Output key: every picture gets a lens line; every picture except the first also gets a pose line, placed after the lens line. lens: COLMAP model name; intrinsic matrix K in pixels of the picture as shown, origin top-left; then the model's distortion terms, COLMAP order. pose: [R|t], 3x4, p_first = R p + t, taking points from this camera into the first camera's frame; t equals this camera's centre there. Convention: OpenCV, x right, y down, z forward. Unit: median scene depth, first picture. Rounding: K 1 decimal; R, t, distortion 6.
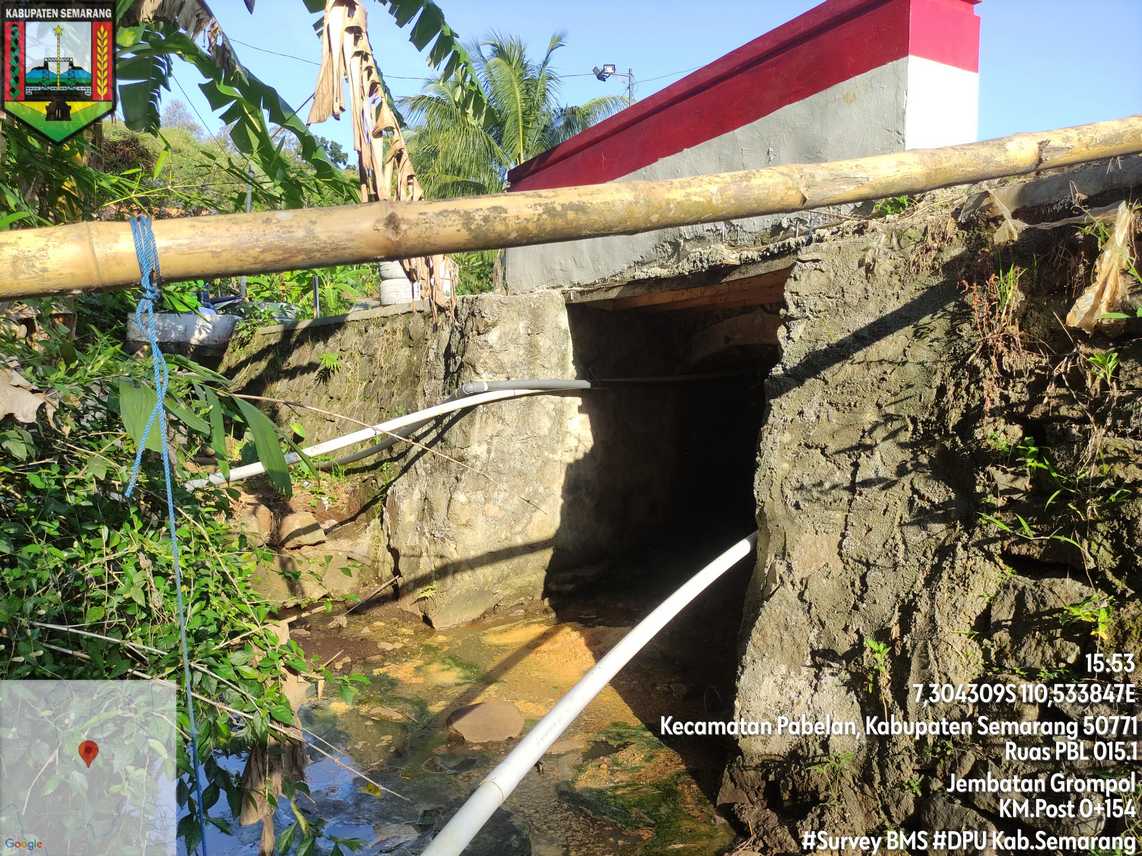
lens RADIAL K [[838.5, 0, 569.7], [0, 838.5, 432.3], [0, 0, 1]] dist [0.045311, -0.042253]
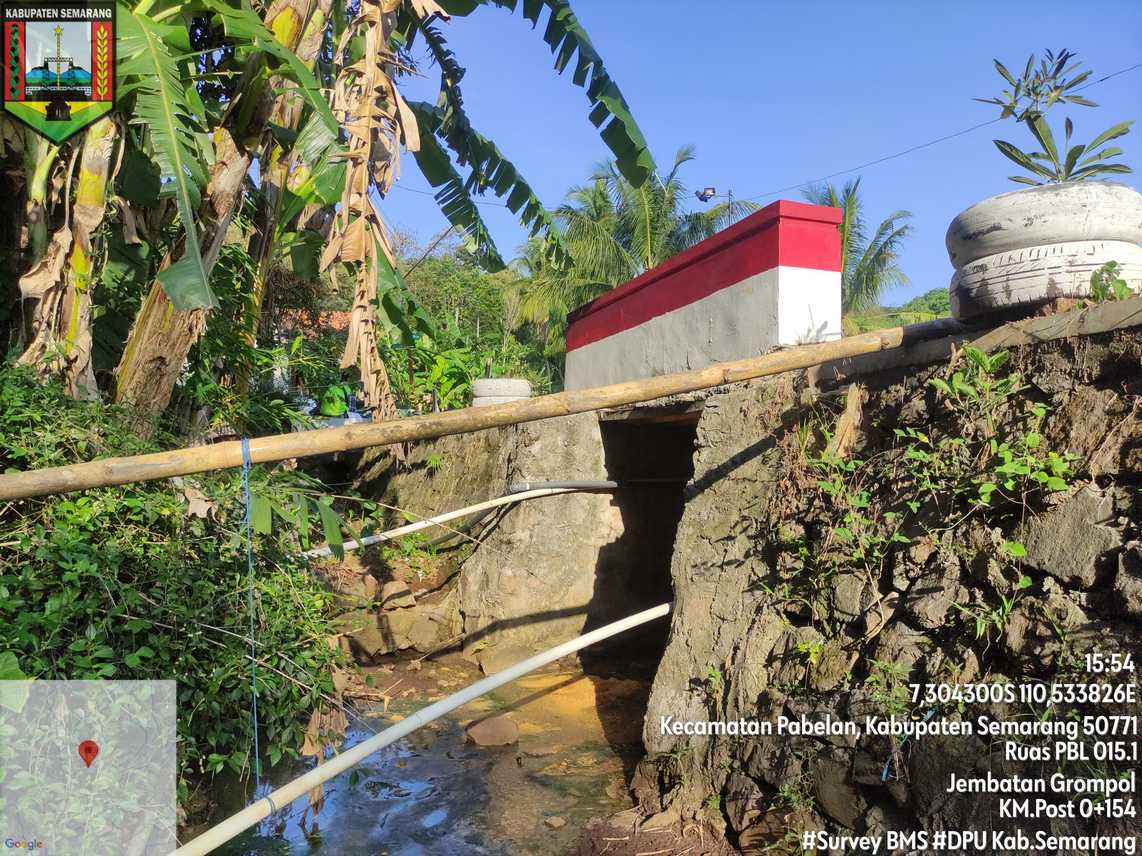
lens RADIAL K [[838.5, 0, 573.0], [0, 838.5, 430.5], [0, 0, 1]] dist [0.045311, -0.042253]
pose [[0.985467, -0.001836, -0.169858, 0.308765], [-0.015617, 0.994728, -0.101355, -0.015394], [0.169149, 0.102535, 0.980242, -0.454112]]
